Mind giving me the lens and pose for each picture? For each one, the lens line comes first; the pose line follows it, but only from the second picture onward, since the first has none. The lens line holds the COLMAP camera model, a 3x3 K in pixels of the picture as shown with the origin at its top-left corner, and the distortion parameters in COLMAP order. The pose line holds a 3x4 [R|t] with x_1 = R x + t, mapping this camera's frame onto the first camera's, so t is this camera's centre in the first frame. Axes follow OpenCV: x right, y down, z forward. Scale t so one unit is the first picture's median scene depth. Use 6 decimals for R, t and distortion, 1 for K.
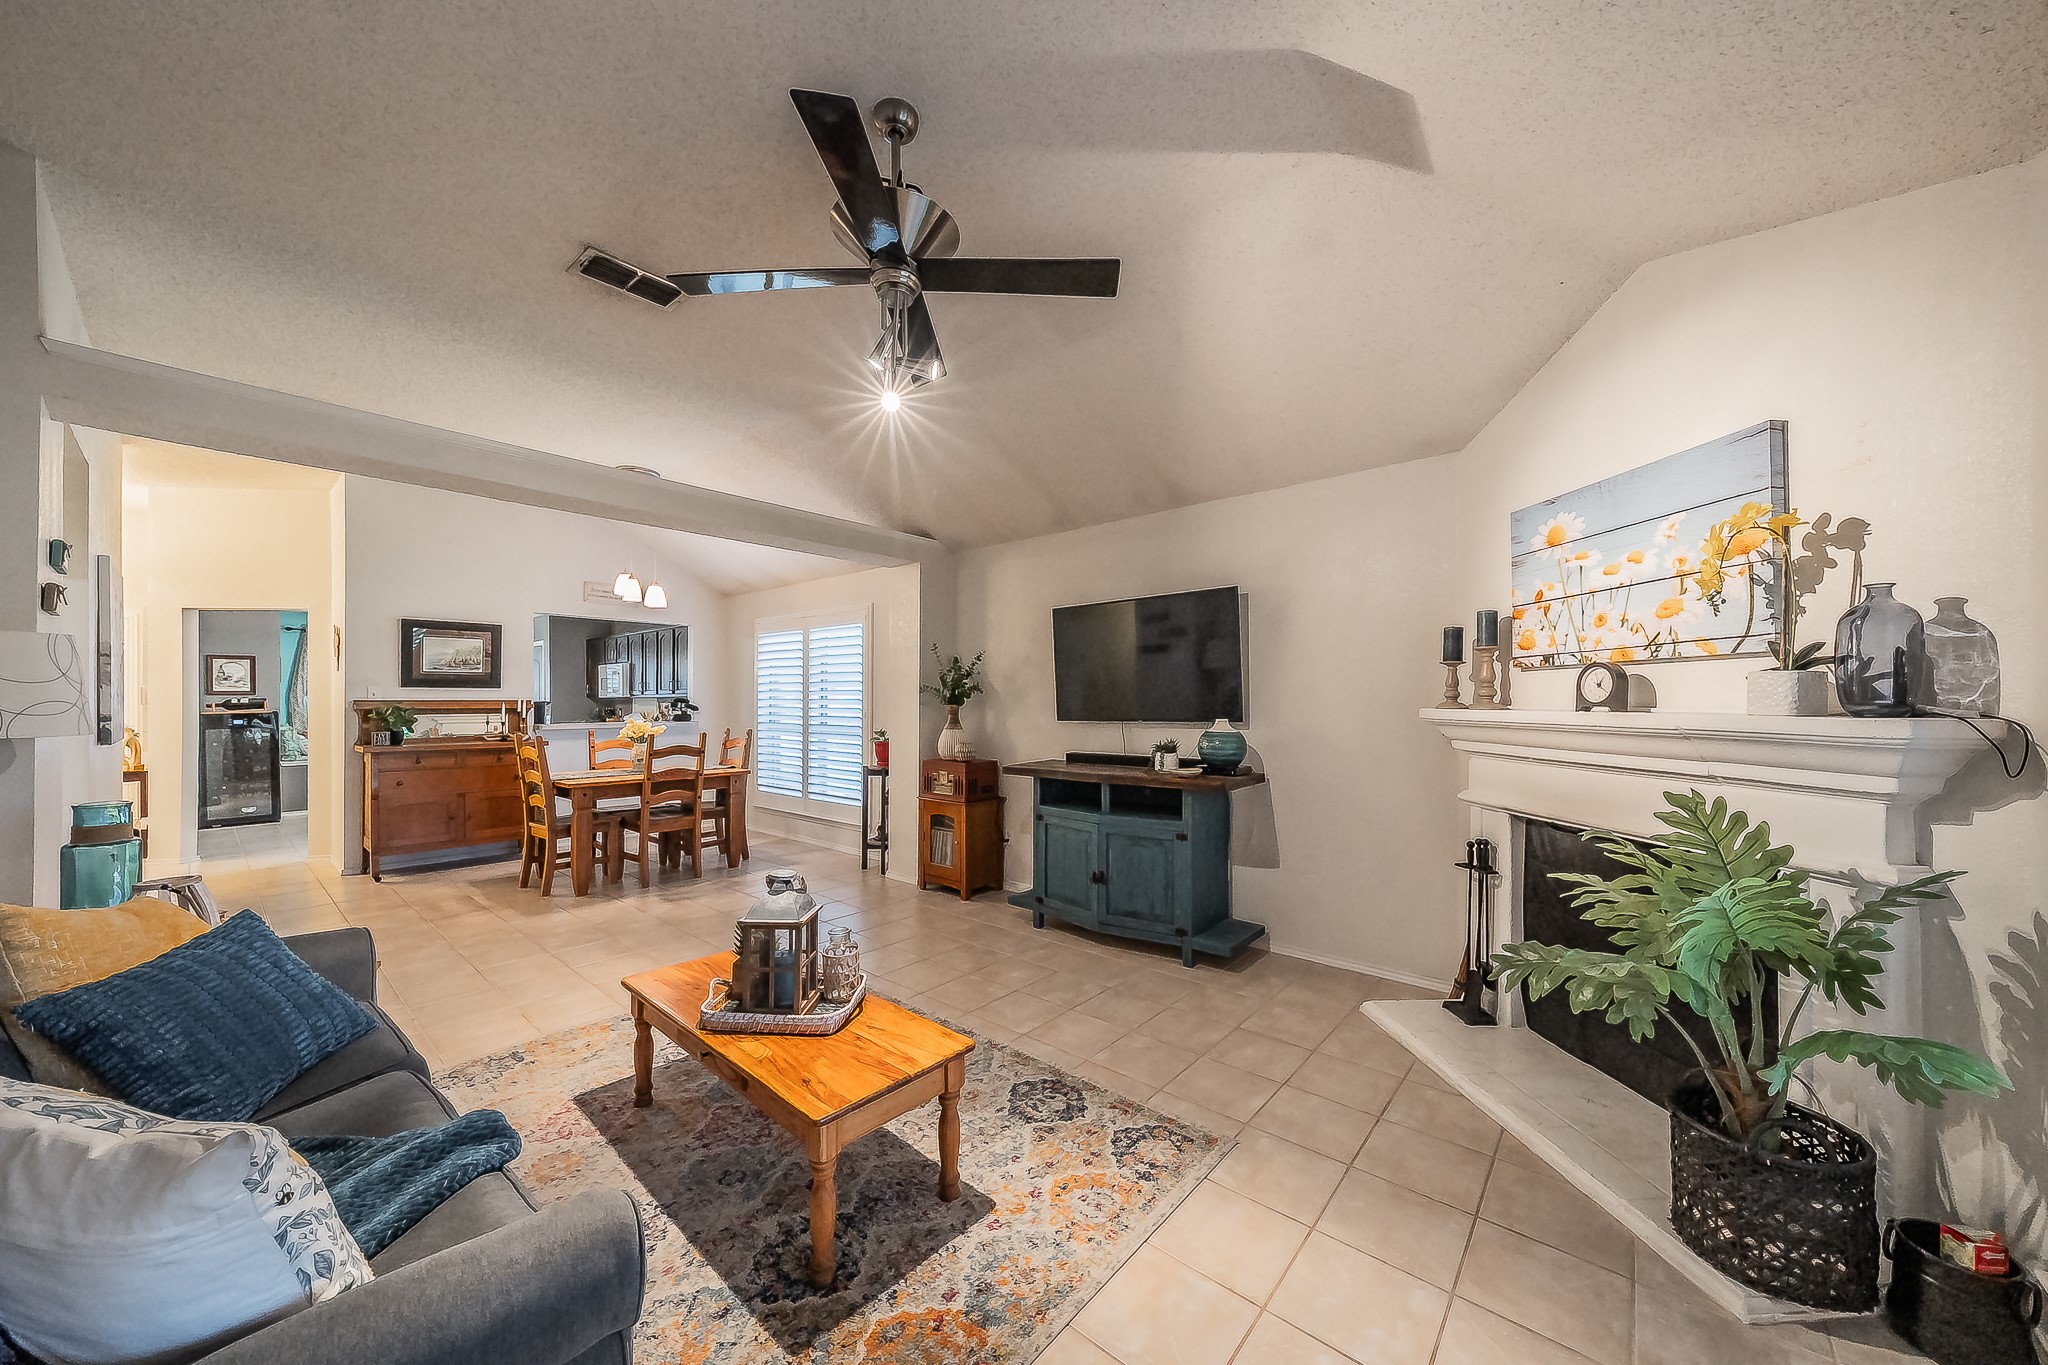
lens RADIAL K [[713.1, 0, 1030.4], [0, 713.1, 686.2], [0, 0, 1]] dist [0.001637, 0.000048]
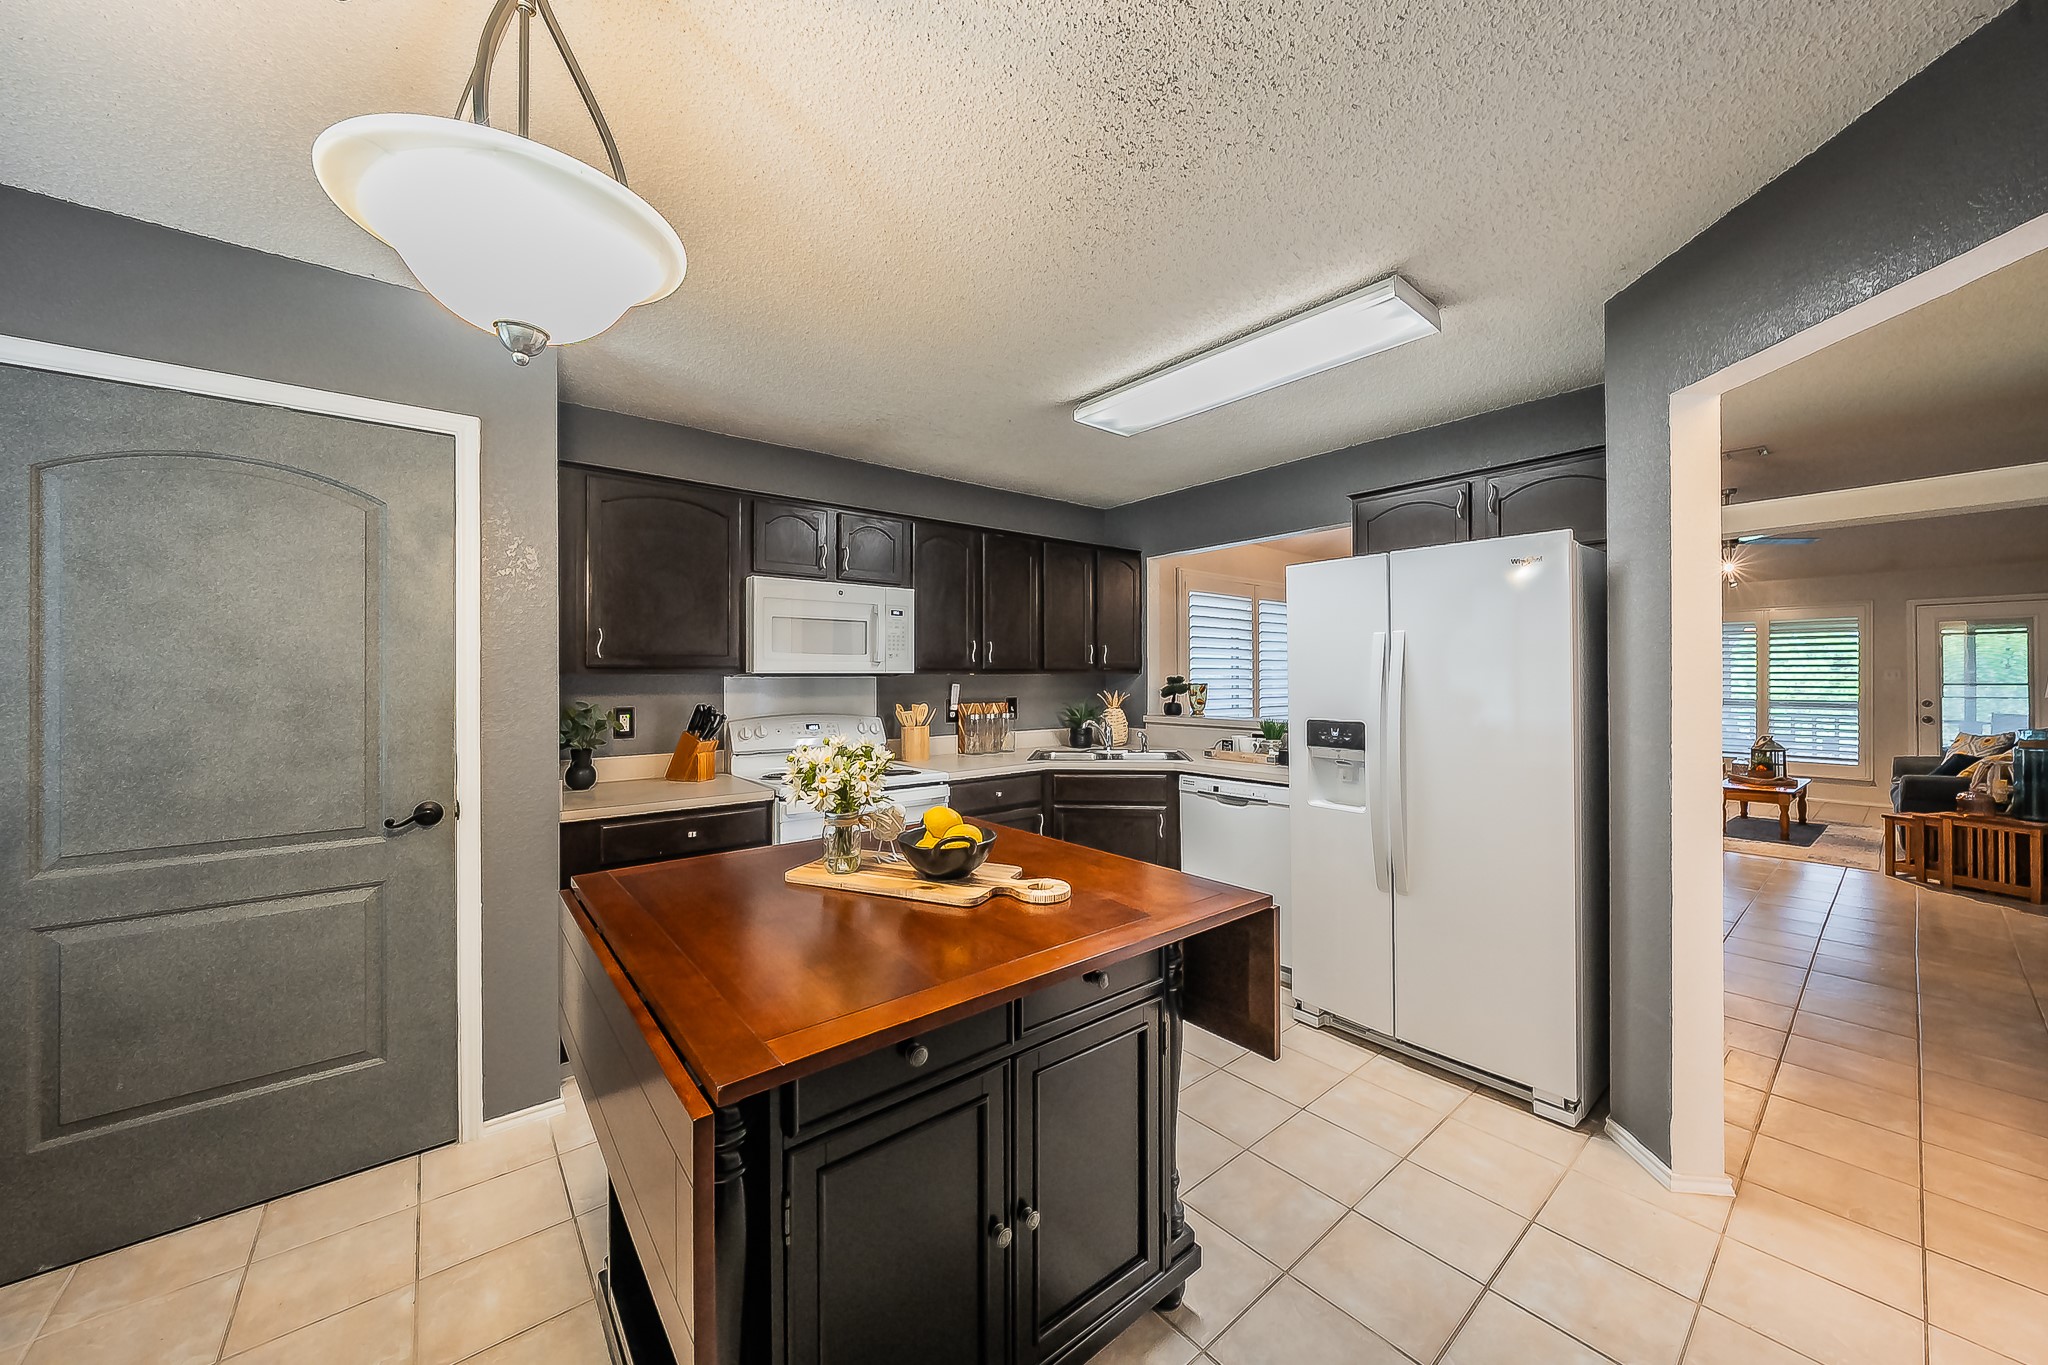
lens RADIAL K [[714.8, 0, 1016.9], [0, 714.8, 684.8], [0, 0, 1]] dist [-0.002318, -0.000189]
pose [[0.189989, -0.002137, 0.981784, -3.032731], [-0.014647, 0.999880, 0.005010, 0.059083], [-0.981677, -0.015332, 0.189935, 2.752740]]
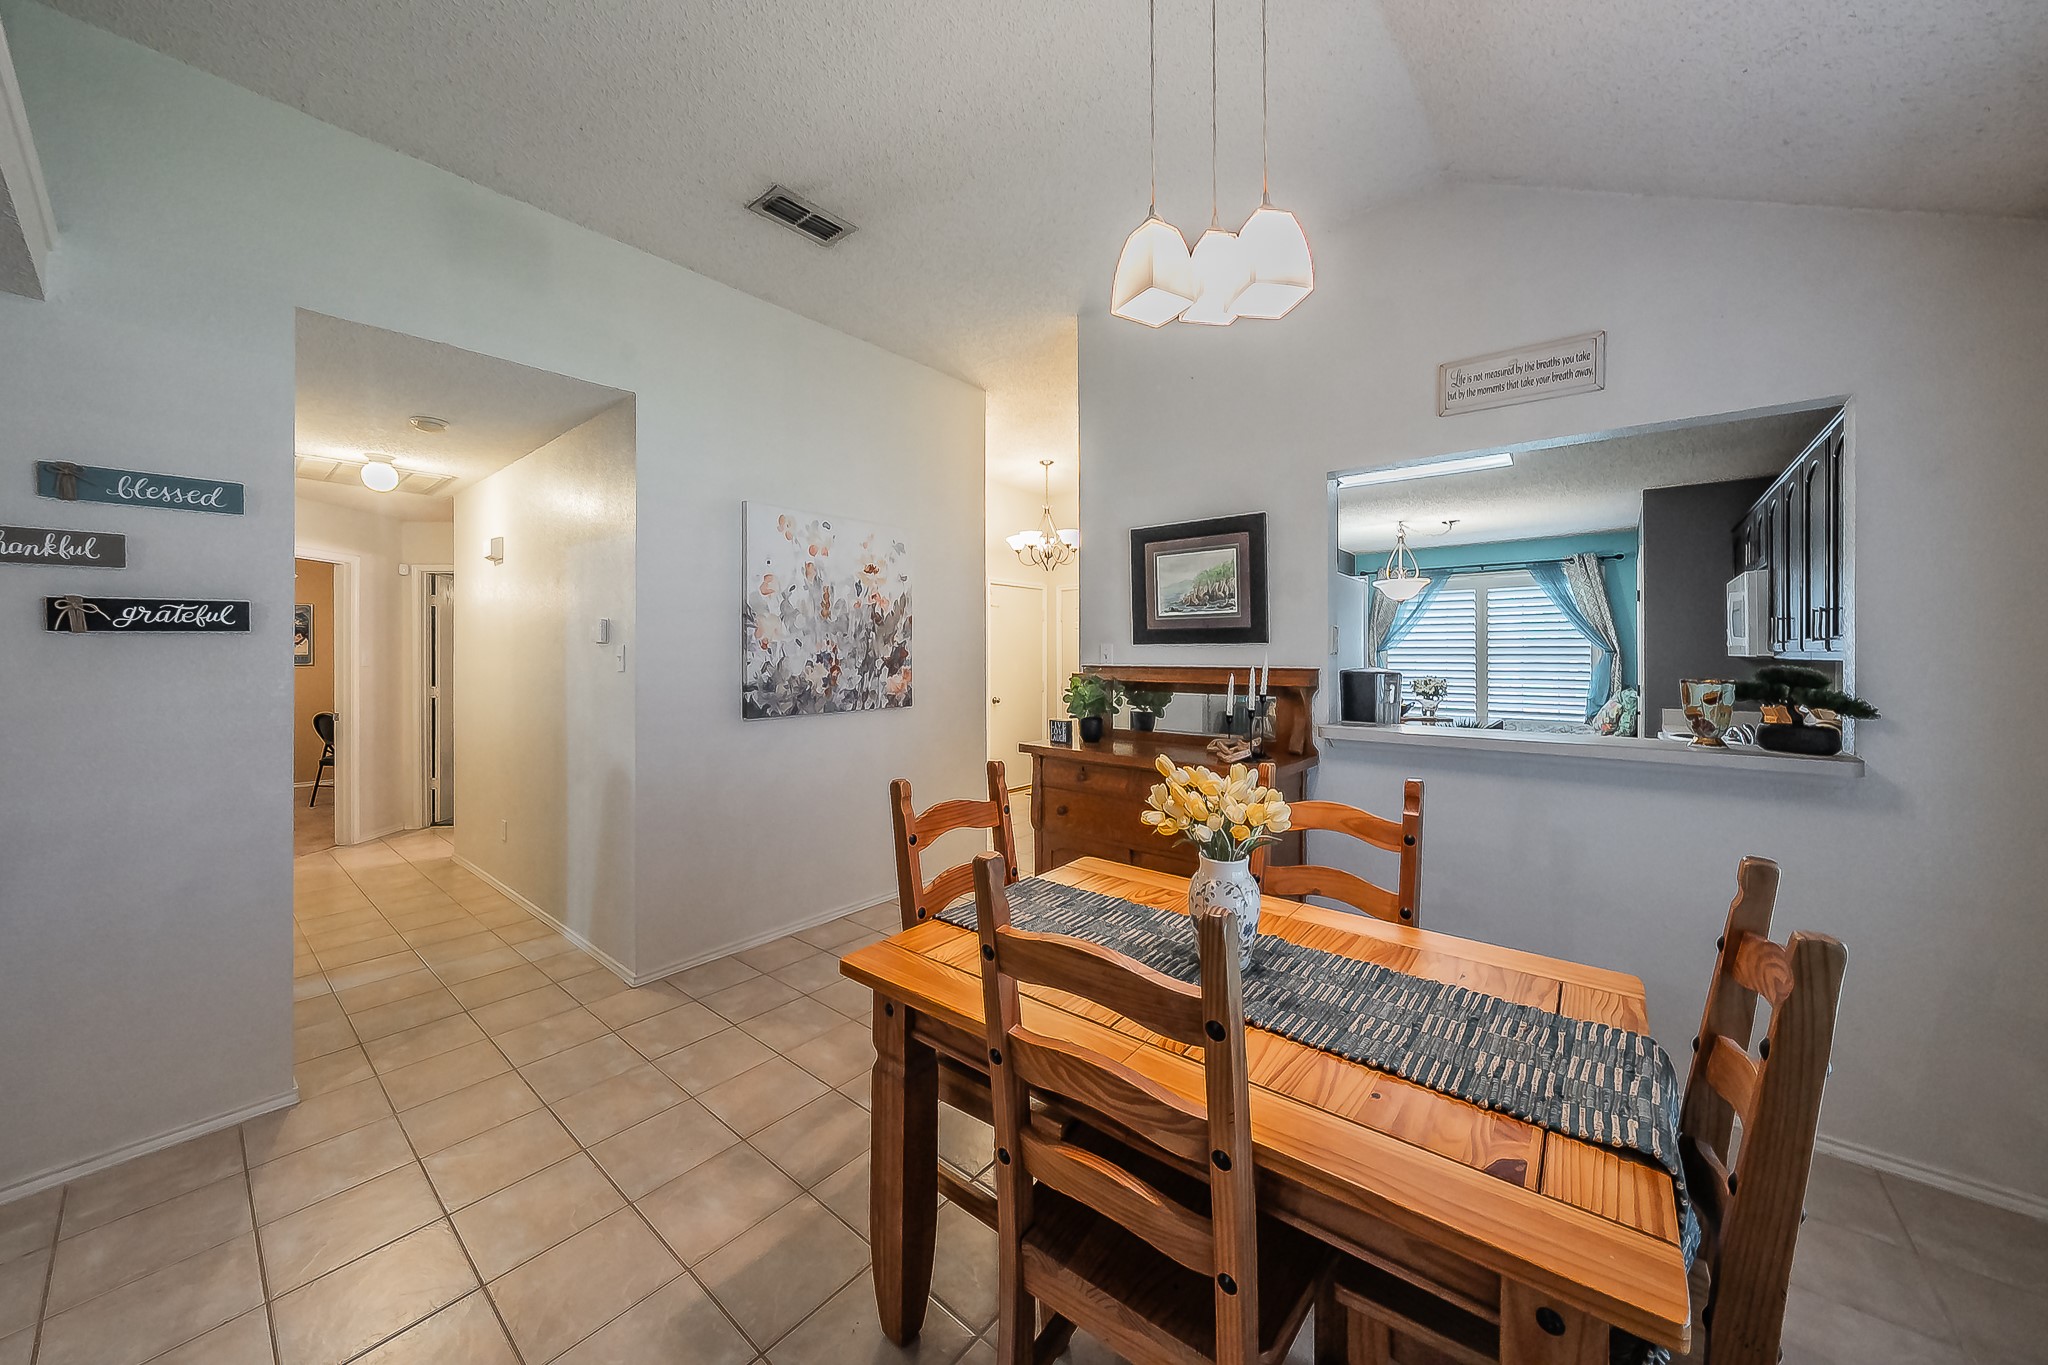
lens RADIAL K [[713.8, 0, 1026.0], [0, 713.8, 655.7], [0, 0, 1]] dist [-0.001062, -0.000048]
pose [[0.012818, 0.008677, -0.999880, -0.594187], [0.020308, 0.999754, 0.008936, 0.007755], [0.999712, -0.020420, 0.012639, 1.901965]]
